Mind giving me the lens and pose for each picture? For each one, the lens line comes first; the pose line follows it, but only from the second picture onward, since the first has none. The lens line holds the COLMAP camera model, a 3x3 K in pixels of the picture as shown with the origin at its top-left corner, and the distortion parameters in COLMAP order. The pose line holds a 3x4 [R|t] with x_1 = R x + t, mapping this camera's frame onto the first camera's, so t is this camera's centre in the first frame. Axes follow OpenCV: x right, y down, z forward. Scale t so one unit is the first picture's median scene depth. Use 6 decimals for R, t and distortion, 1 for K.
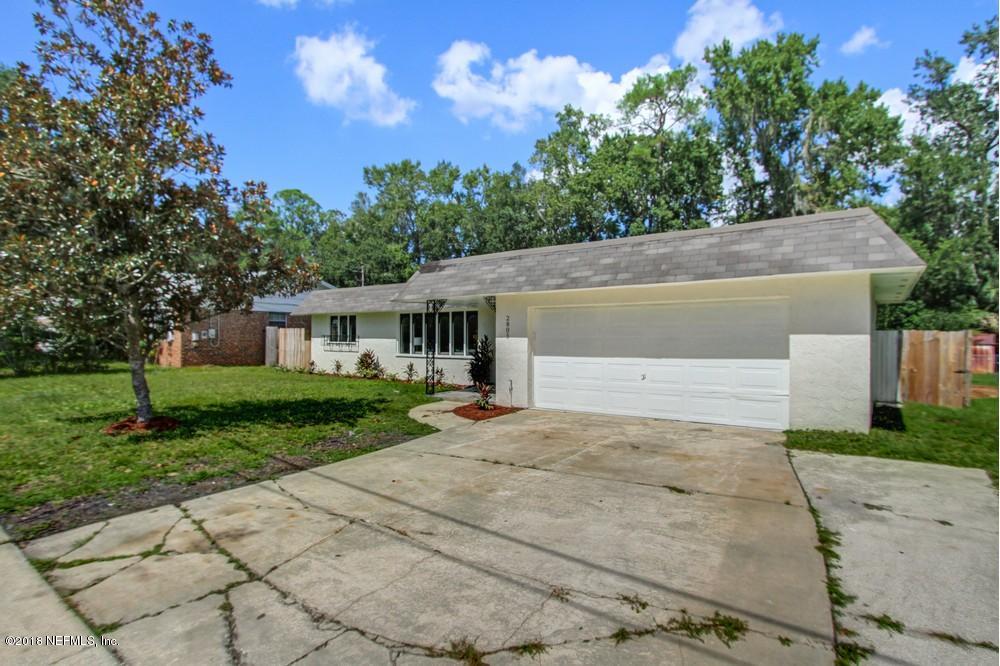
lens RADIAL K [[510.3, 0, 500.0], [0, 510.3, 333.0], [0, 0, 1]] dist [0.000147, 0.000003]
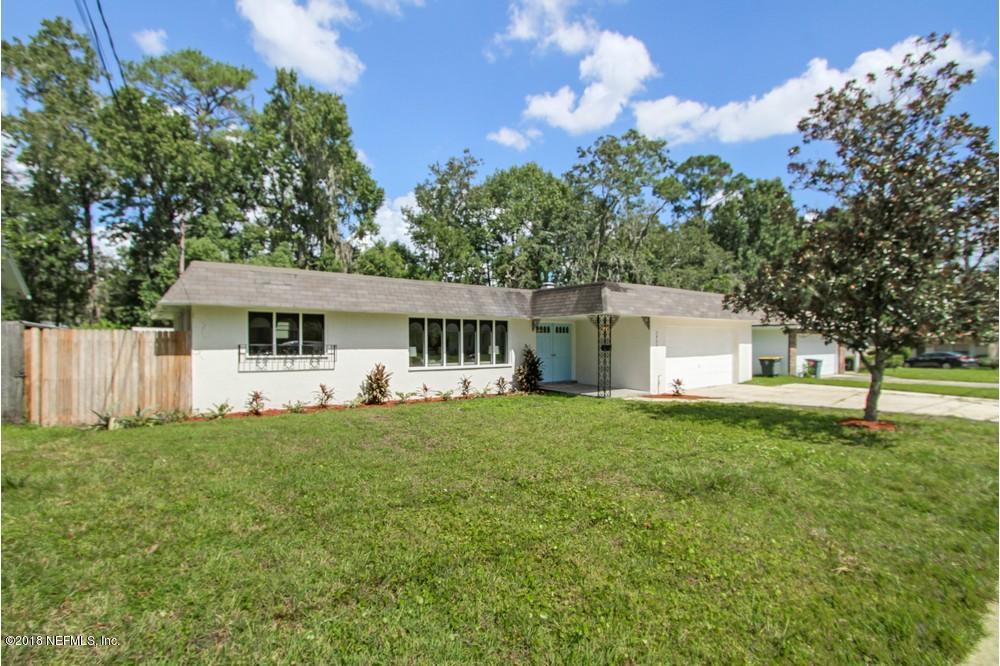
lens RADIAL K [[461.9, 0, 500.0], [0, 461.9, 333.0], [0, 0, 1]] dist [-0.002610, -0.000493]
pose [[0.269630, 0.015820, 0.962834, -0.869152], [-0.005398, 0.999874, -0.014917, -0.003995], [-0.962949, -0.001175, 0.269682, 0.679701]]
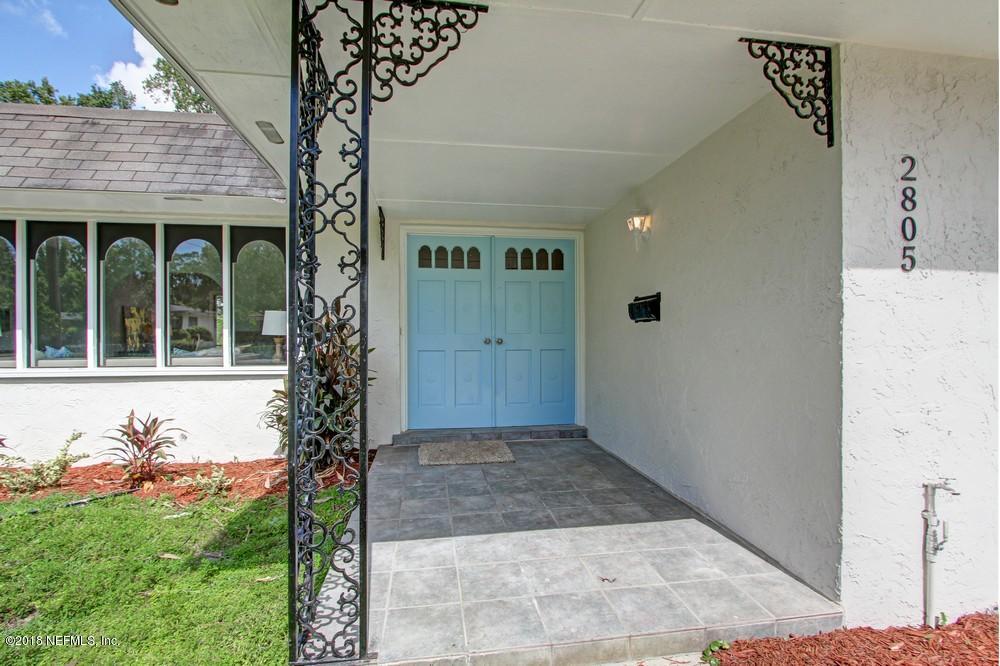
lens RADIAL K [[461.9, 0, 500.0], [0, 461.9, 333.0], [0, 0, 1]] dist [-0.002610, -0.000493]
pose [[0.708825, 0.001330, 0.705383, -0.138560], [-0.000650, 0.999999, -0.001232, 0.021345], [-0.705384, 0.000415, 0.708825, 0.623827]]
